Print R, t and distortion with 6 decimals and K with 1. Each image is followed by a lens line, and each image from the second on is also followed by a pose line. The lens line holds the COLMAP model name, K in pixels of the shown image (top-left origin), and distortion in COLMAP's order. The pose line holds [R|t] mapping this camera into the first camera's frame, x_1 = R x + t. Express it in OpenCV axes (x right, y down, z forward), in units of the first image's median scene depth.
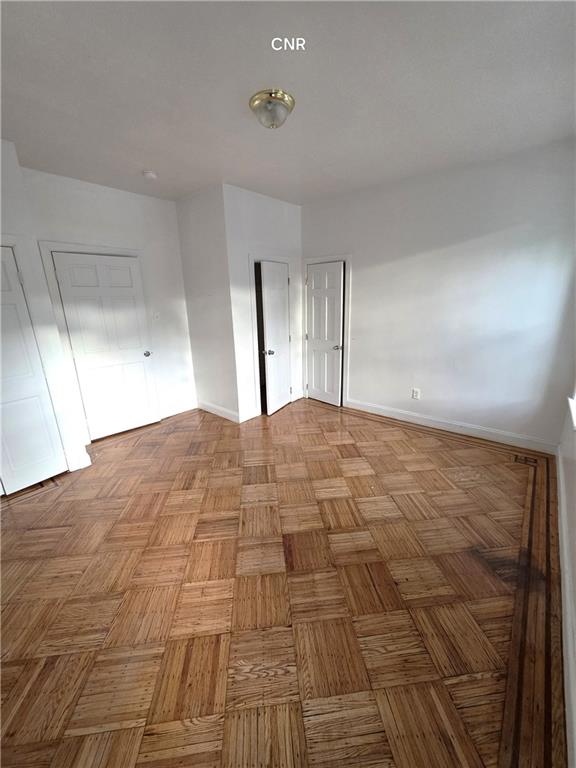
lens RADIAL K [[309.7, 0, 288.0], [0, 309.7, 384.0], [0, 0, 1]] dist [0.012651, -0.000594]
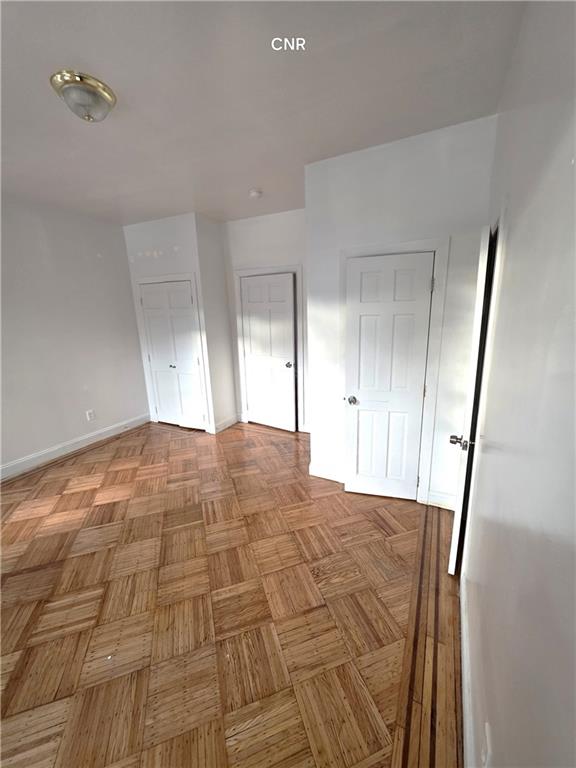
lens RADIAL K [[309.7, 0, 288.0], [0, 309.7, 384.0], [0, 0, 1]] dist [0.012651, -0.000594]
pose [[0.216389, 0.255147, -0.942378, 0.805994], [-0.250733, 0.947396, 0.198932, -0.365100], [0.943562, 0.193239, 0.268980, 1.113643]]
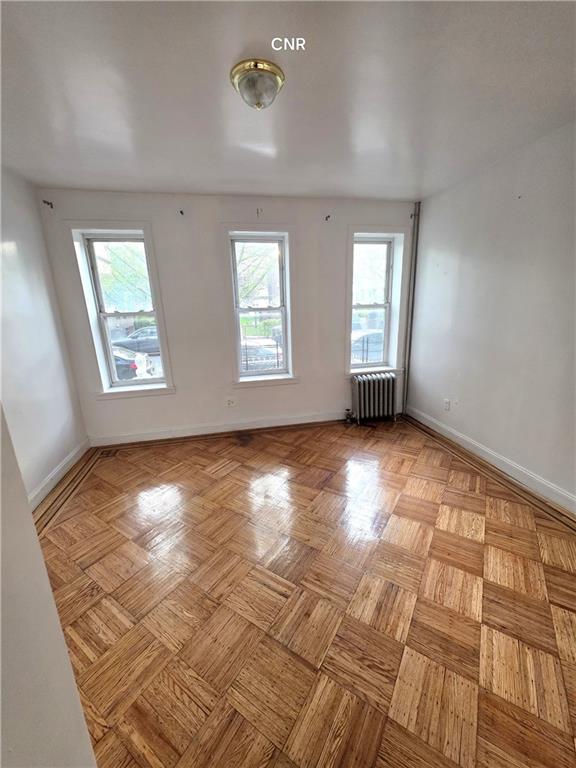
lens RADIAL K [[306.6, 0, 288.0], [0, 306.6, 375.2], [0, 0, 1]] dist [0.011391, -0.000048]
pose [[-0.778134, -0.098437, 0.620336, -0.558794], [0.225212, 0.878243, 0.421862, -0.426985], [-0.586333, 0.467973, -0.661222, 1.462534]]
